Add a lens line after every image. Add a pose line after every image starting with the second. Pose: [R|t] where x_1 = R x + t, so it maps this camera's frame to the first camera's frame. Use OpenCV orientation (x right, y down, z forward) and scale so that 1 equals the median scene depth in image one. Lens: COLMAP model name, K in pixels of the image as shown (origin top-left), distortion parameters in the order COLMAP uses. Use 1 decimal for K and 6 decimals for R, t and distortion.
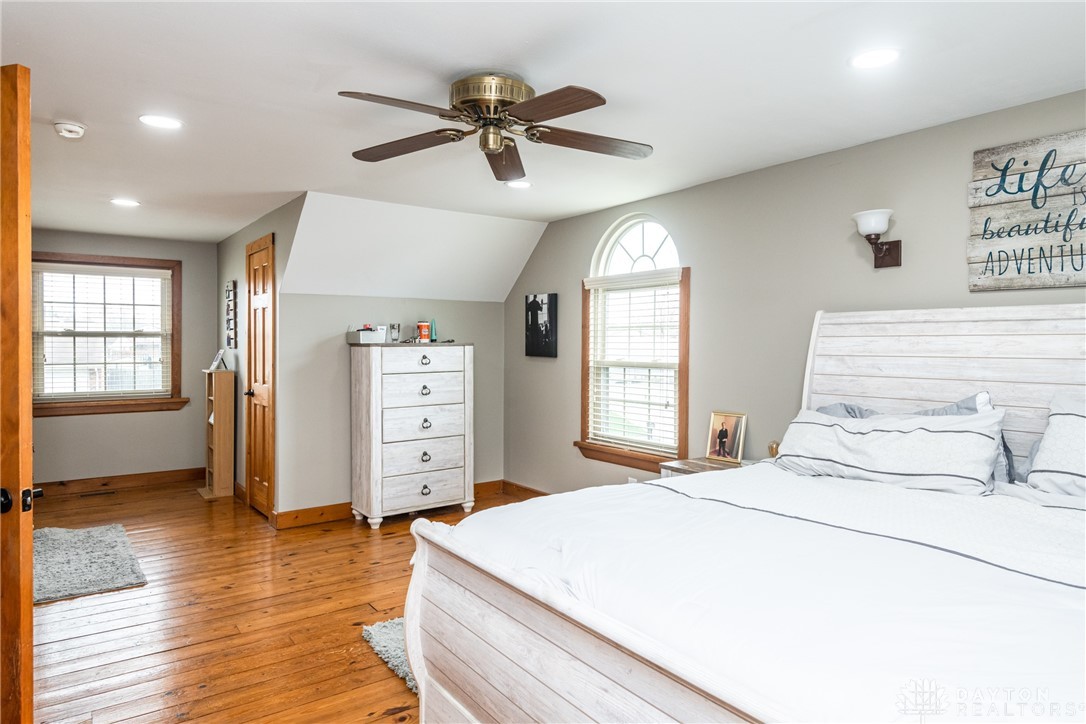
lens RADIAL K [[681.2, 0, 544.2], [0, 681.2, 354.0], [0, 0, 1]] dist [0.038756, -0.021856]
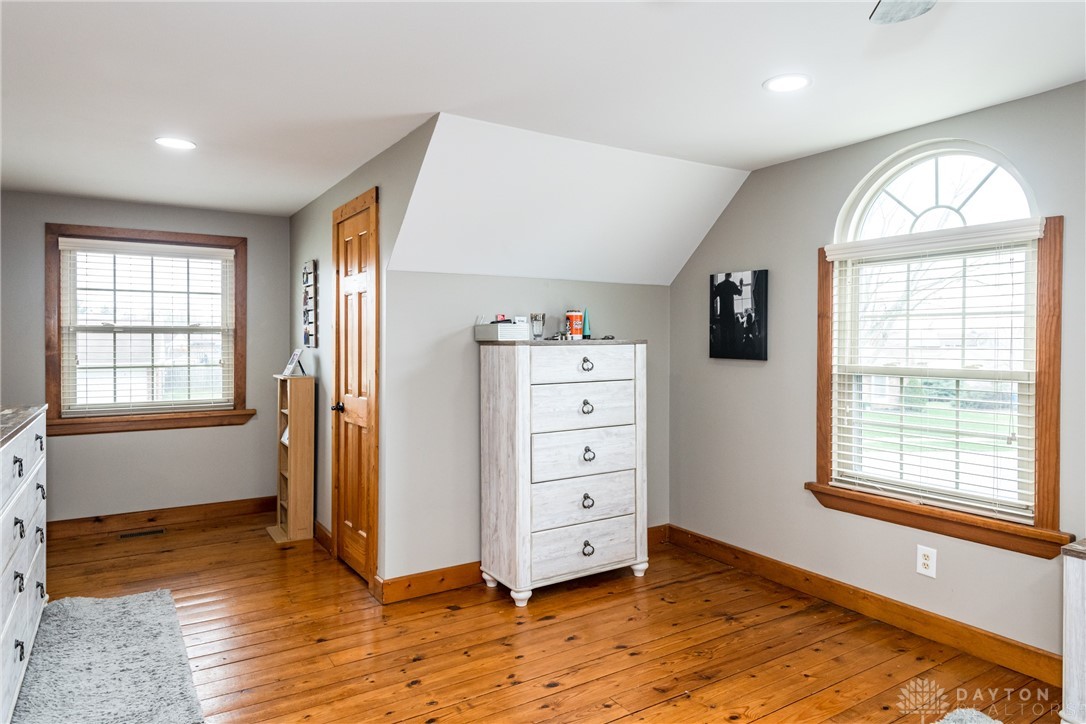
lens RADIAL K [[681.2, 0, 560.8], [0, 681.2, 347.4], [0, 0, 1]] dist [0.038756, -0.021856]
pose [[0.999058, -0.000155, -0.043384, -0.164360], [-0.000163, 0.999973, -0.007323, -0.003072], [0.043384, 0.007323, 0.999032, 0.281558]]
